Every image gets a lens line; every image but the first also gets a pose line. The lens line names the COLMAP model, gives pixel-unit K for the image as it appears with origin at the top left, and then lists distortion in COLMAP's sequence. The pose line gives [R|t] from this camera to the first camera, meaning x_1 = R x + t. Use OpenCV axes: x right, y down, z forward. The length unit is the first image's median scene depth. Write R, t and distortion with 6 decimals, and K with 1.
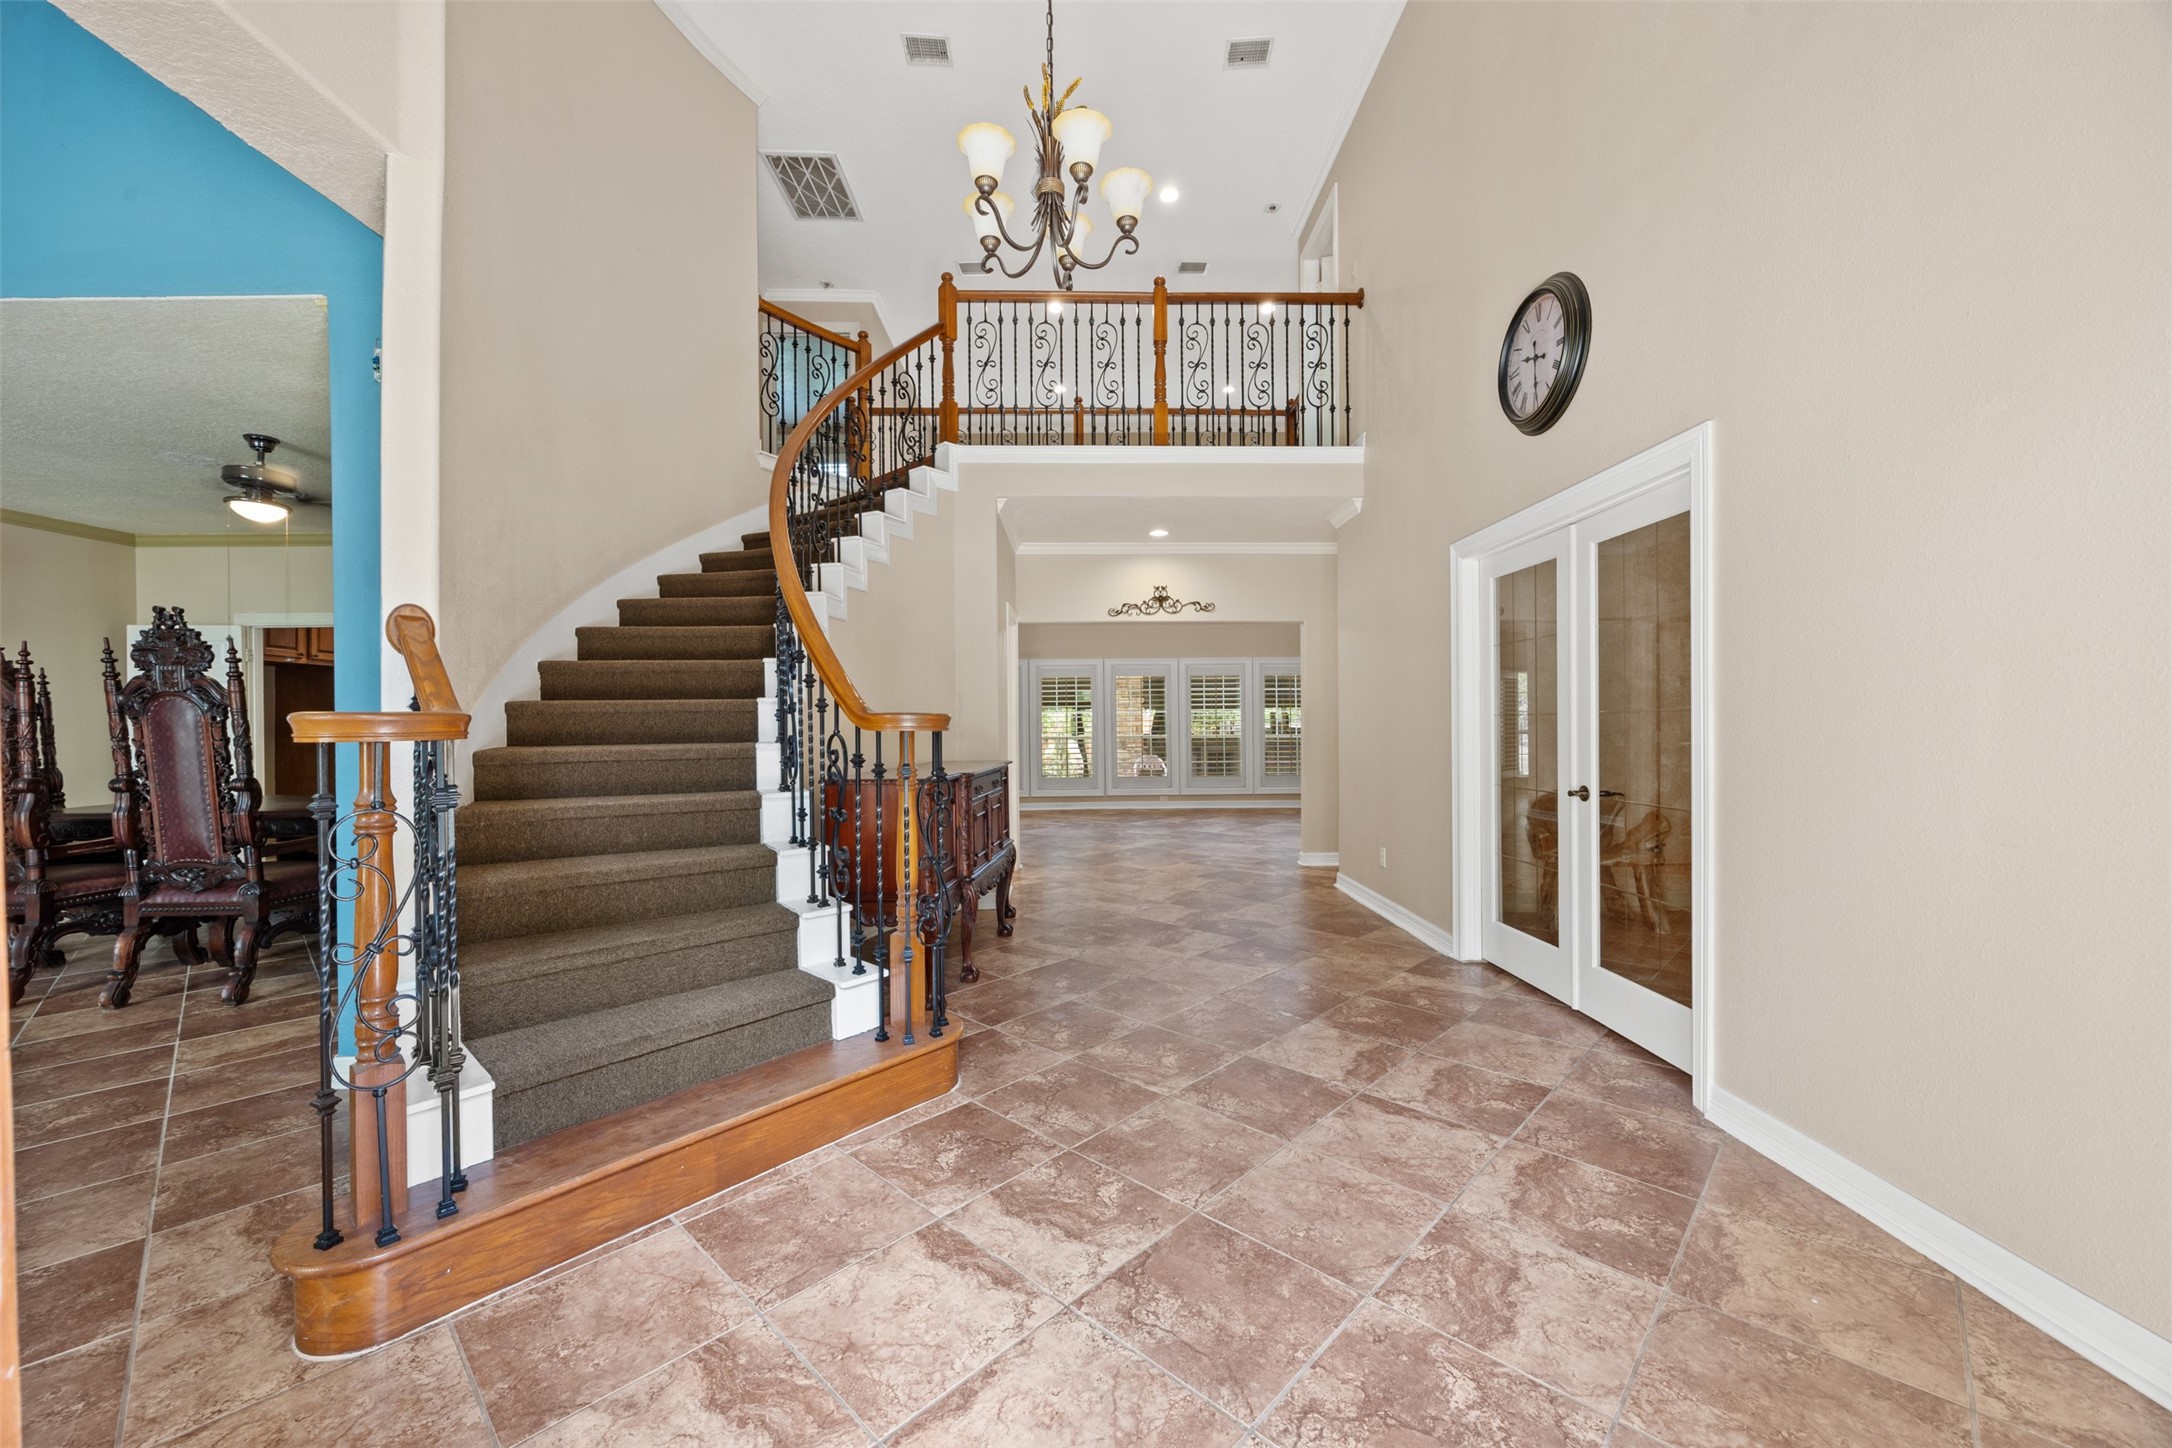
lens RADIAL K [[826.7, 0, 1108.4], [0, 826.7, 728.3], [0, 0, 1]] dist [-0.001294, -0.000668]
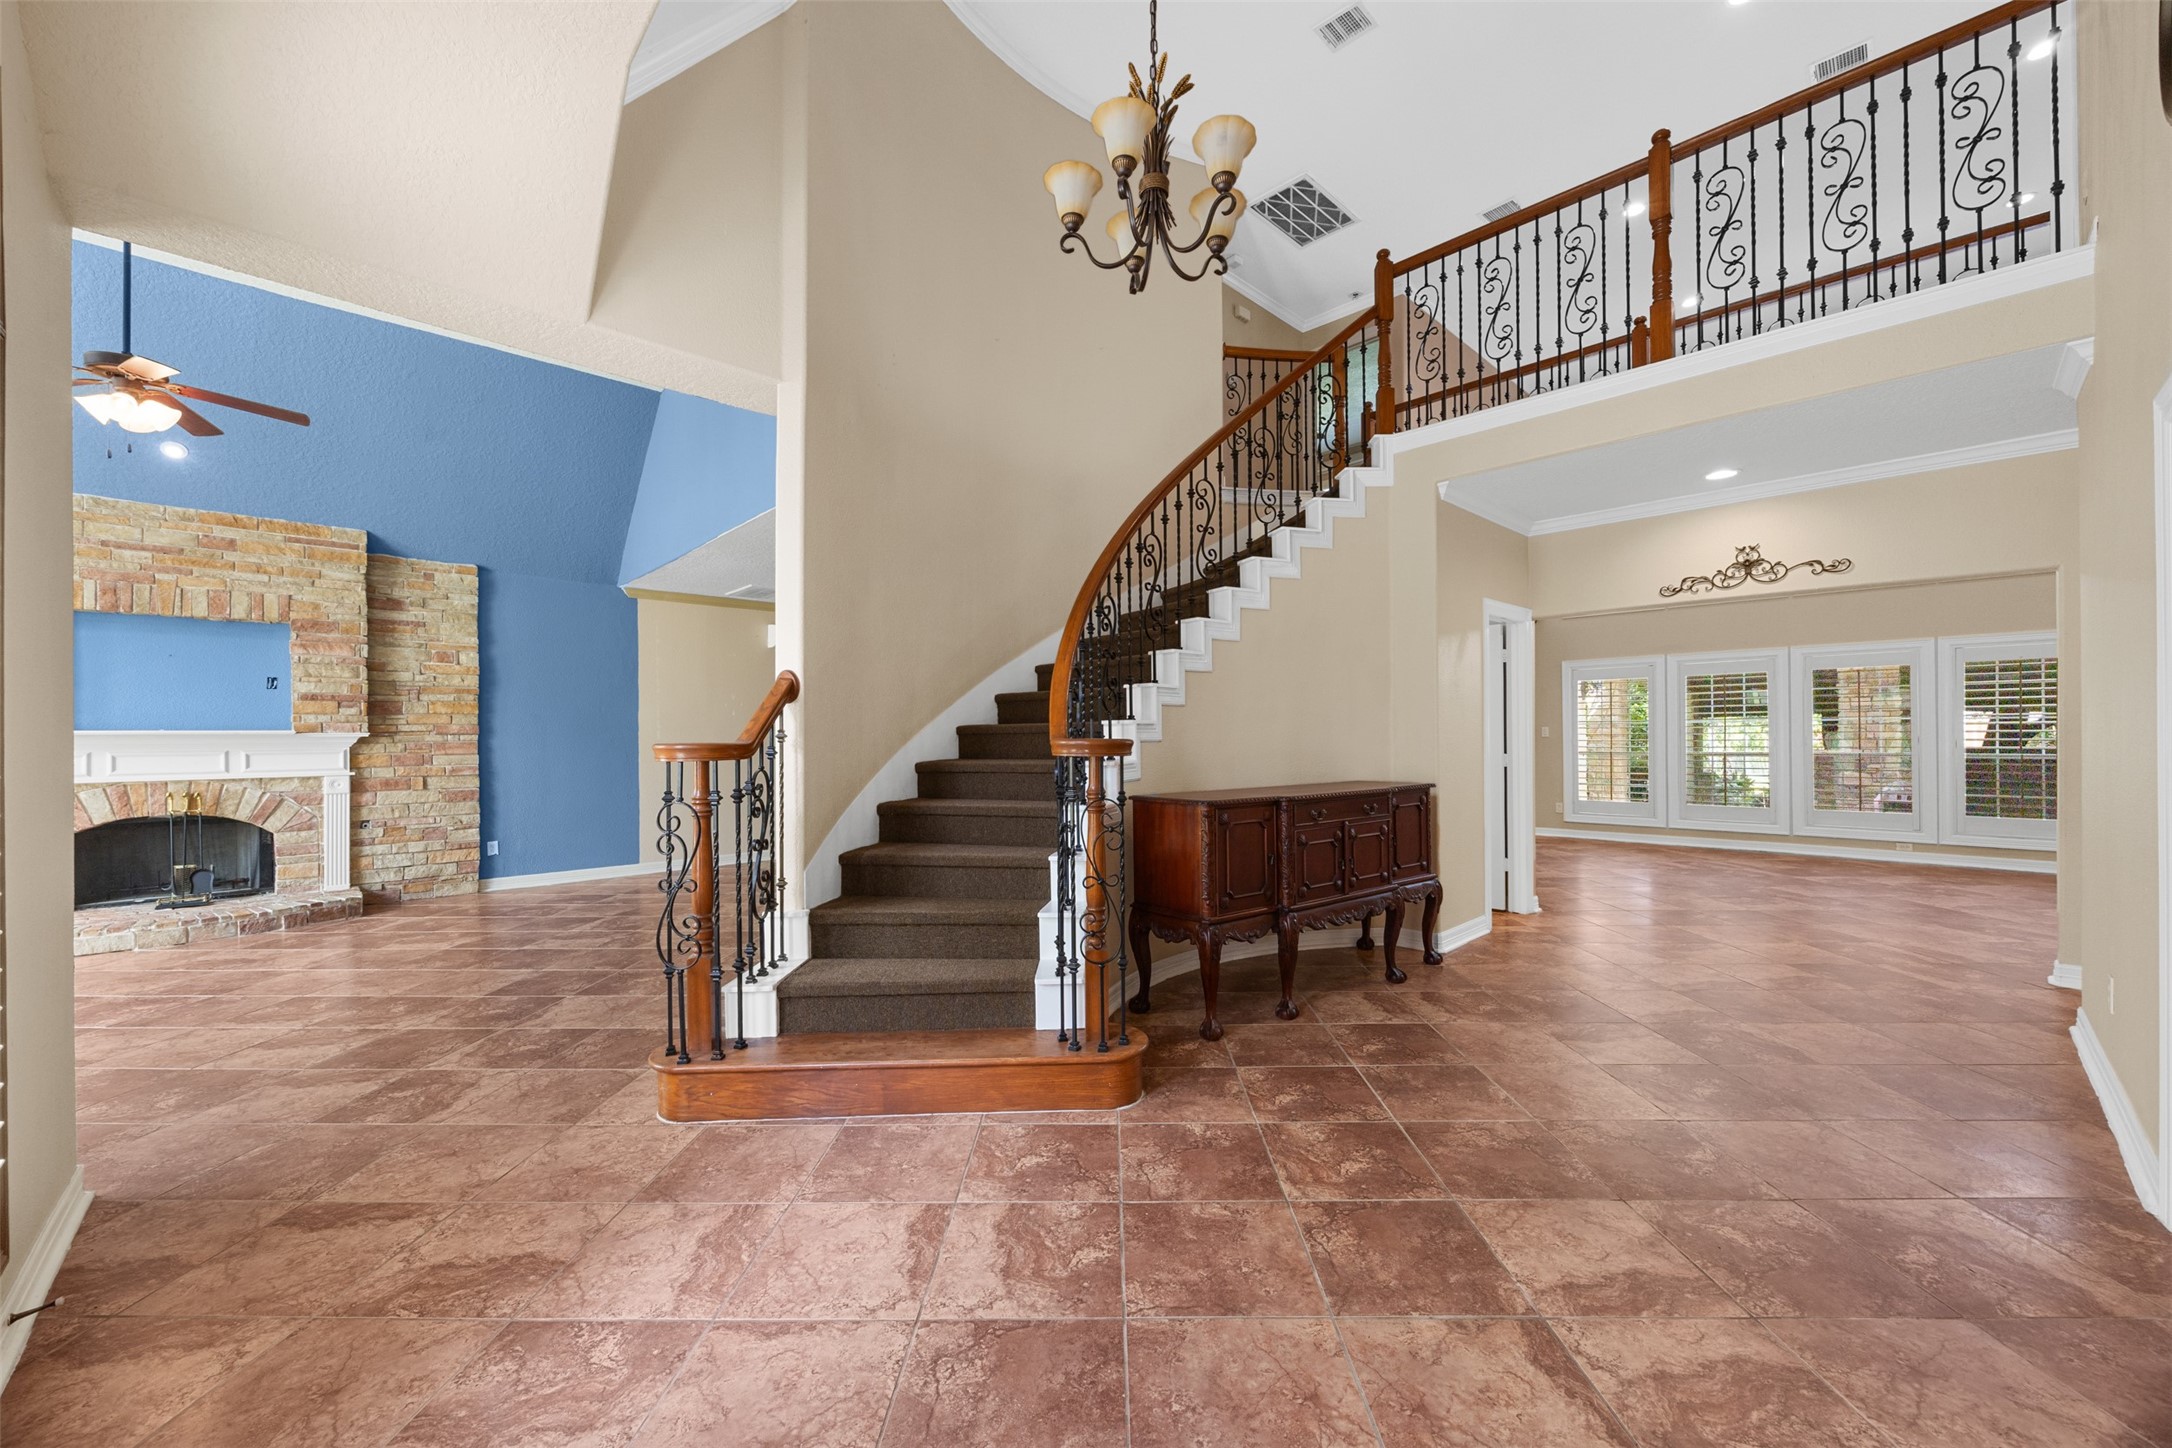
lens RADIAL K [[826.7, 0, 1088.1], [0, 826.7, 734.9], [0, 0, 1]] dist [-0.001294, -0.000668]
pose [[0.678594, 0.002810, -0.734509, 0.343300], [-0.003239, 0.999994, 0.000834, -0.015188], [0.734507, 0.001813, 0.678599, 0.181007]]
